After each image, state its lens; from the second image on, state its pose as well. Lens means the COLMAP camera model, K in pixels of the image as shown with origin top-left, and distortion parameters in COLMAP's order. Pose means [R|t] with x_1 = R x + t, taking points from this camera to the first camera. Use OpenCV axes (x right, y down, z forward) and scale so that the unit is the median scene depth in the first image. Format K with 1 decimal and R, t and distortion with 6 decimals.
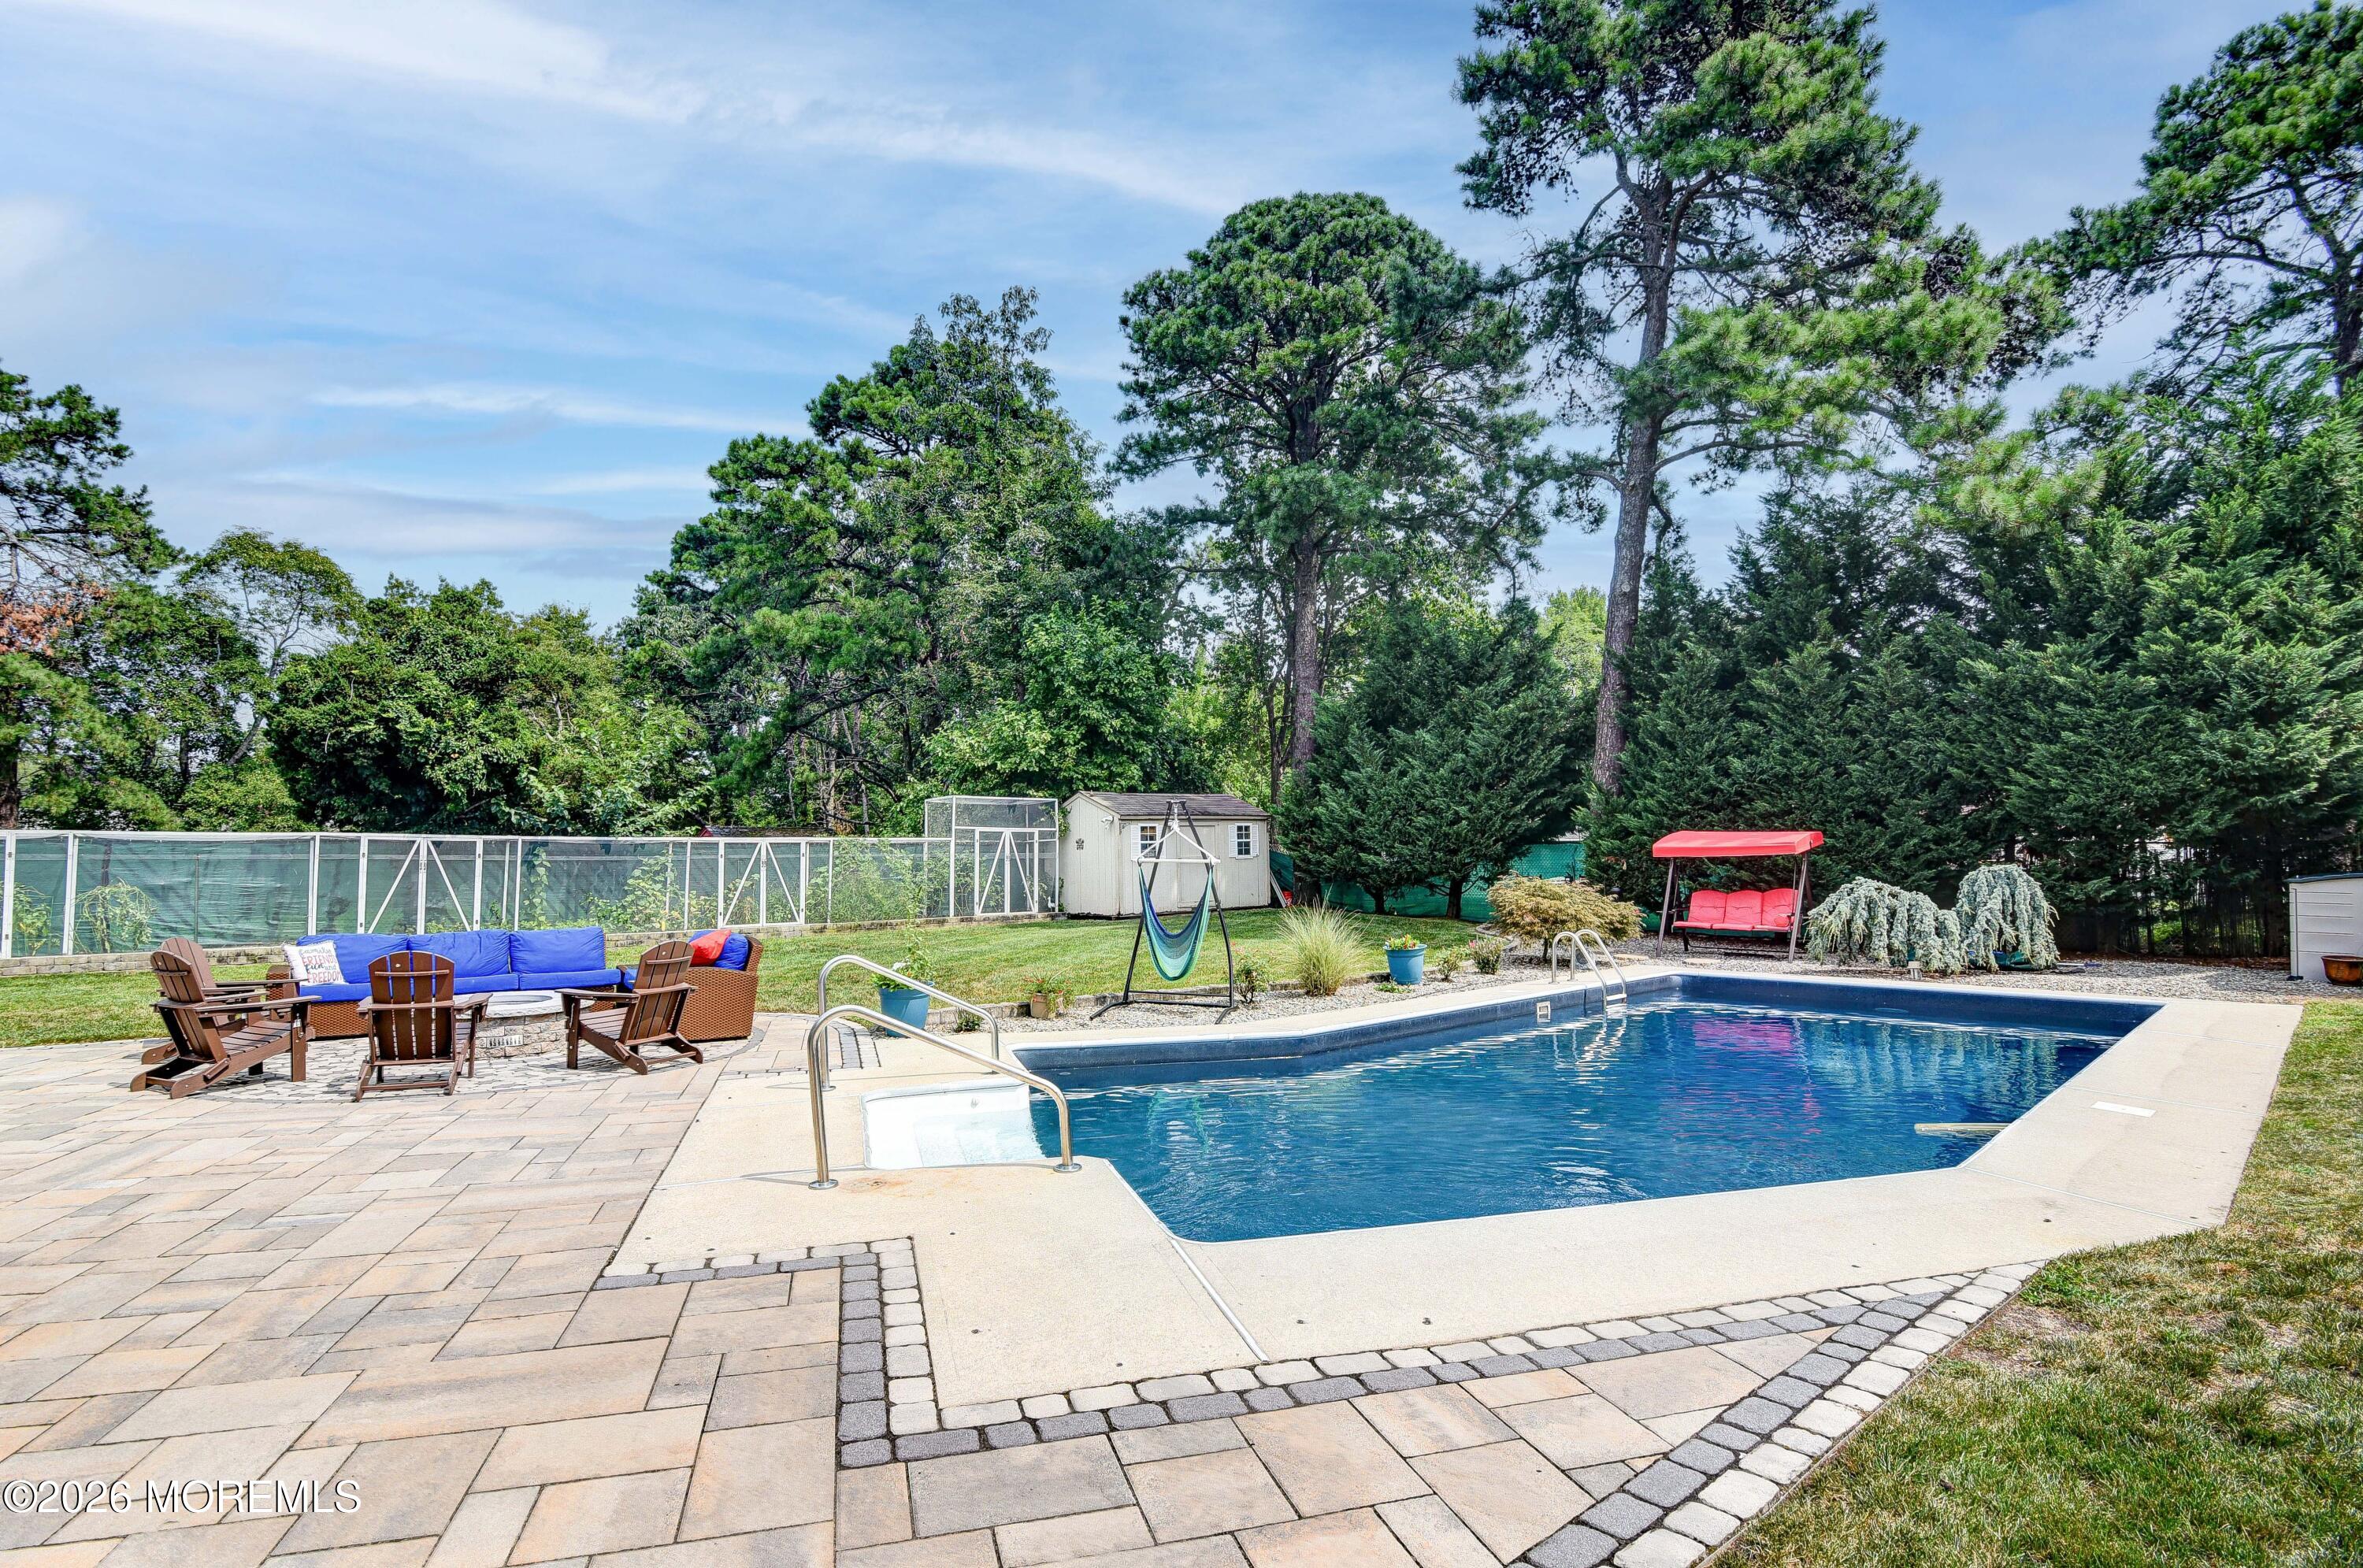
lens RADIAL K [[1152.4, 0, 1186.6], [0, 1152.4, 802.5], [0, 0, 1]] dist [-0.018279, -0.000924]
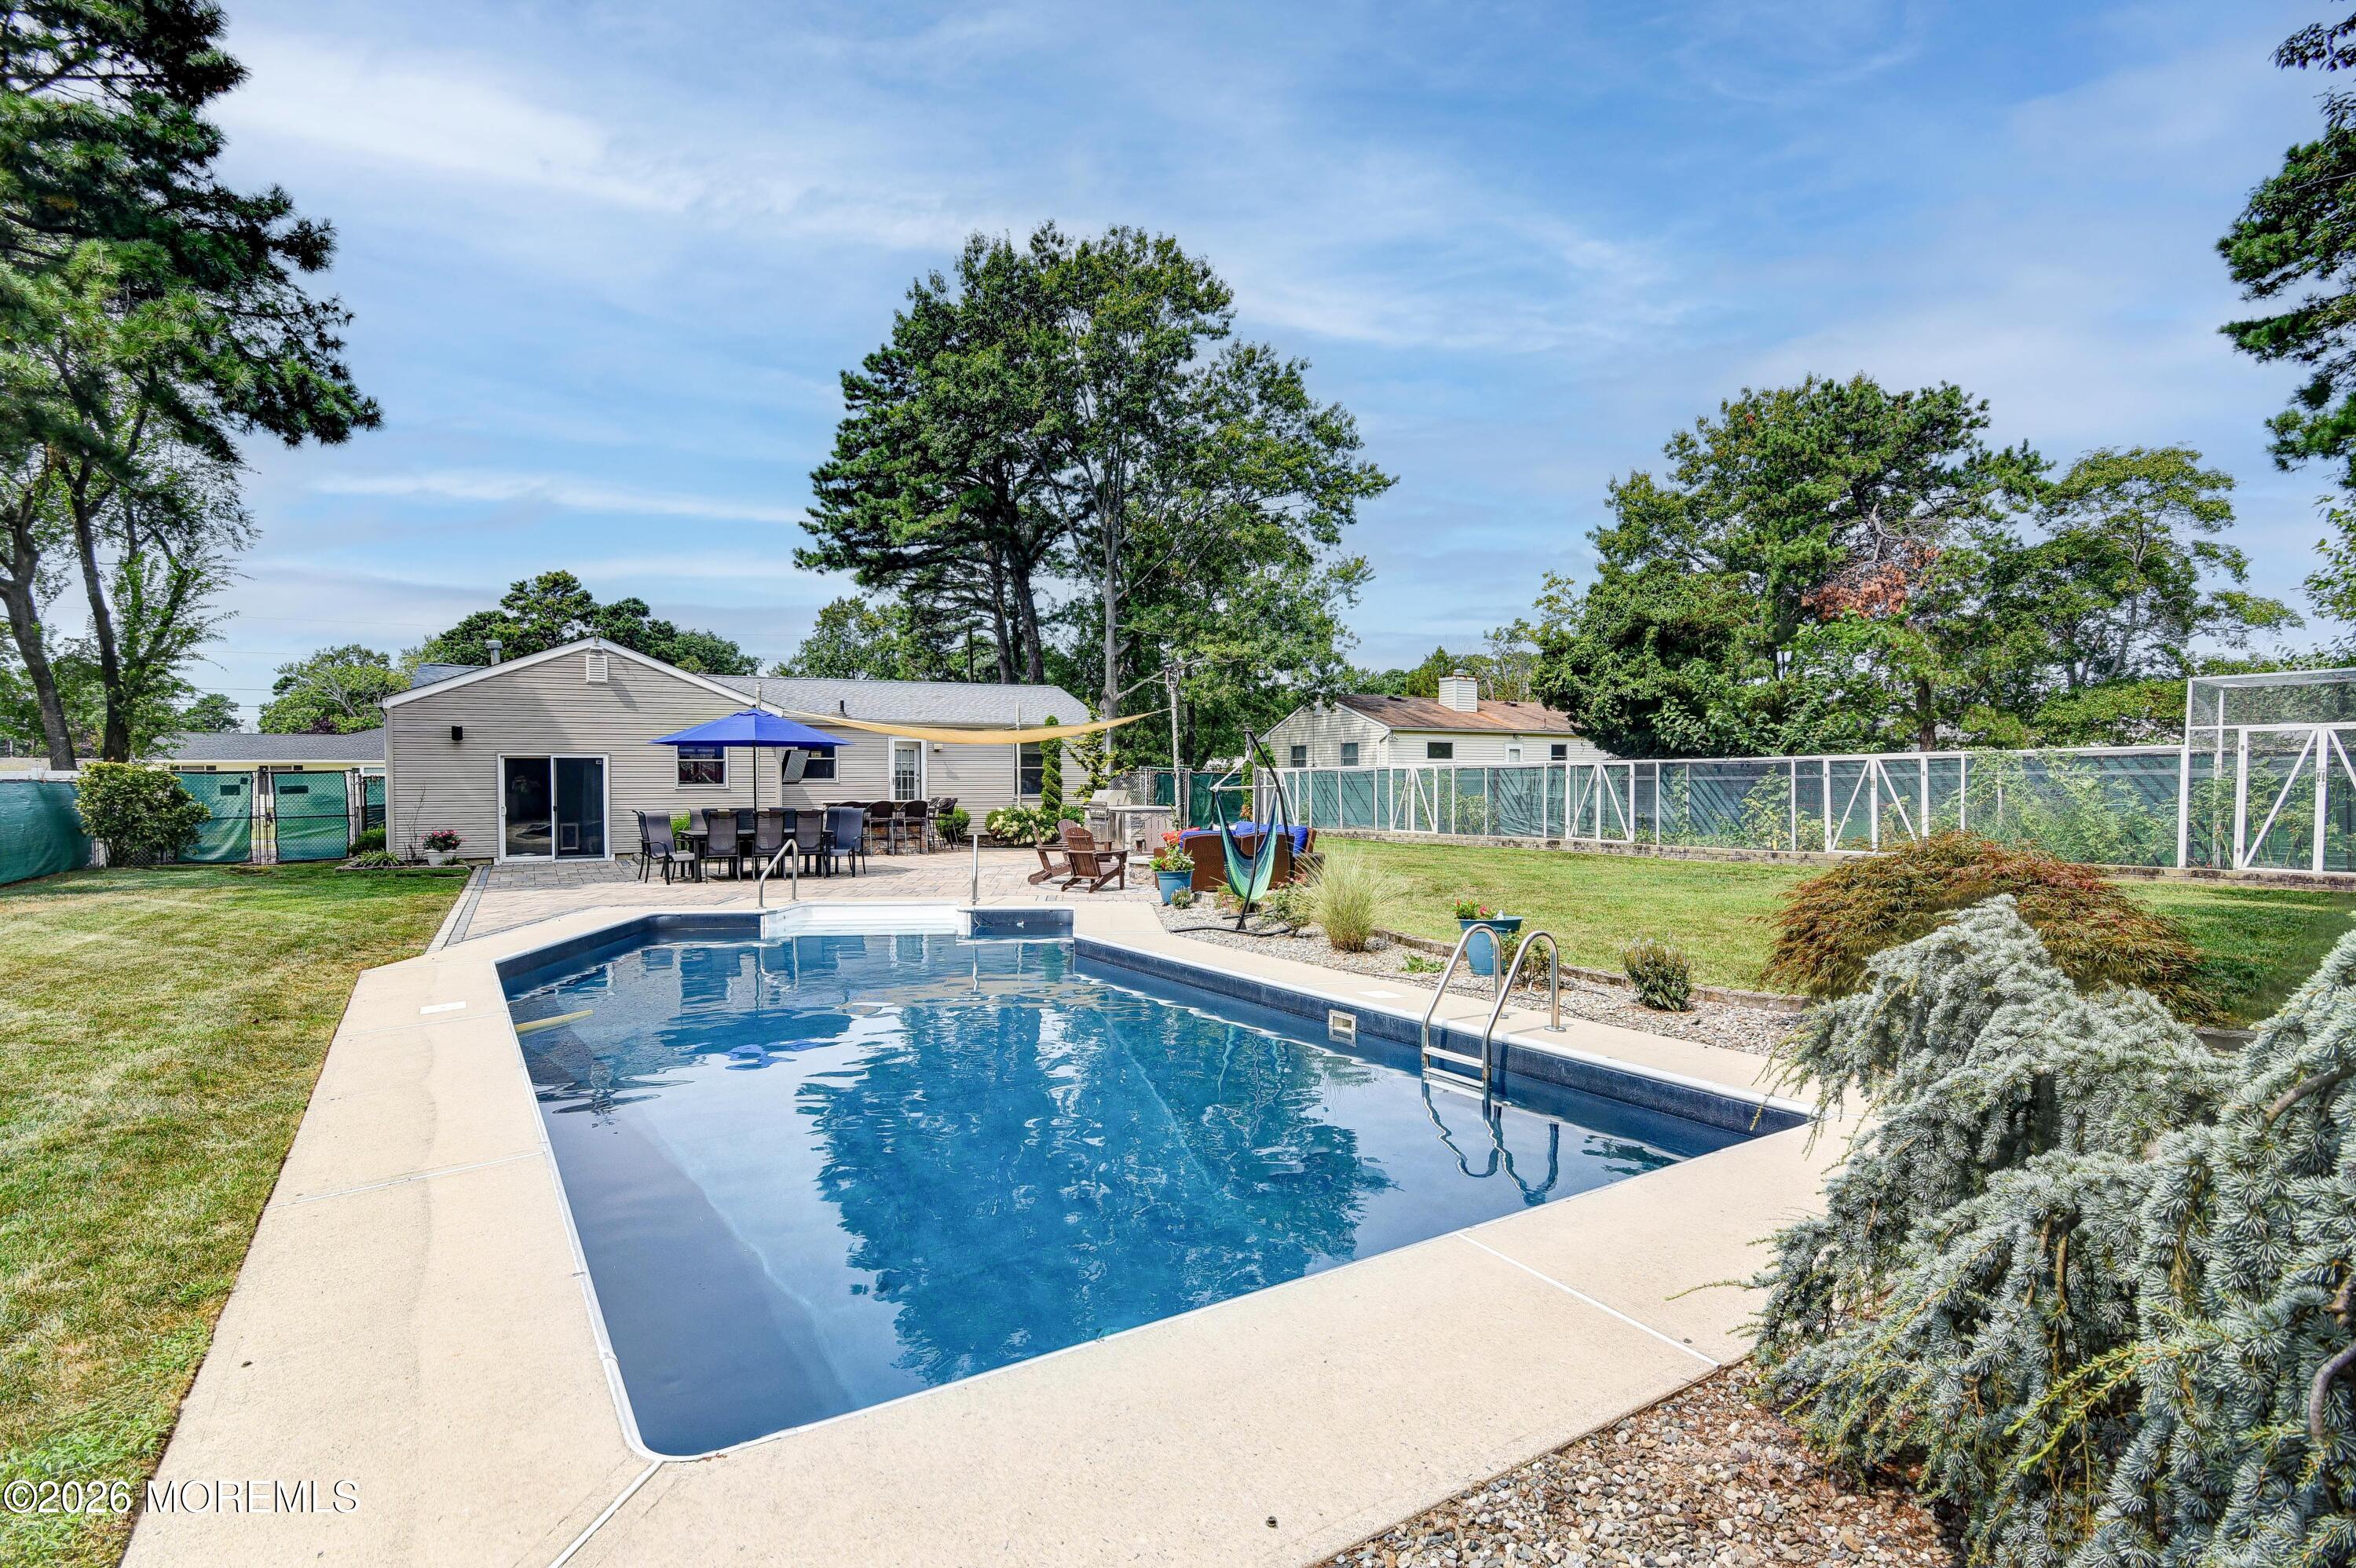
lens RADIAL K [[1149.0, 0, 1157.8], [0, 1149.0, 802.7], [0, 0, 1]] dist [-0.018279, -0.000924]
pose [[-0.212081, 0.024289, -0.976950, 0.643658], [0.054924, 0.998407, 0.012899, 0.028418], [0.975707, -0.050922, -0.213077, 0.708524]]
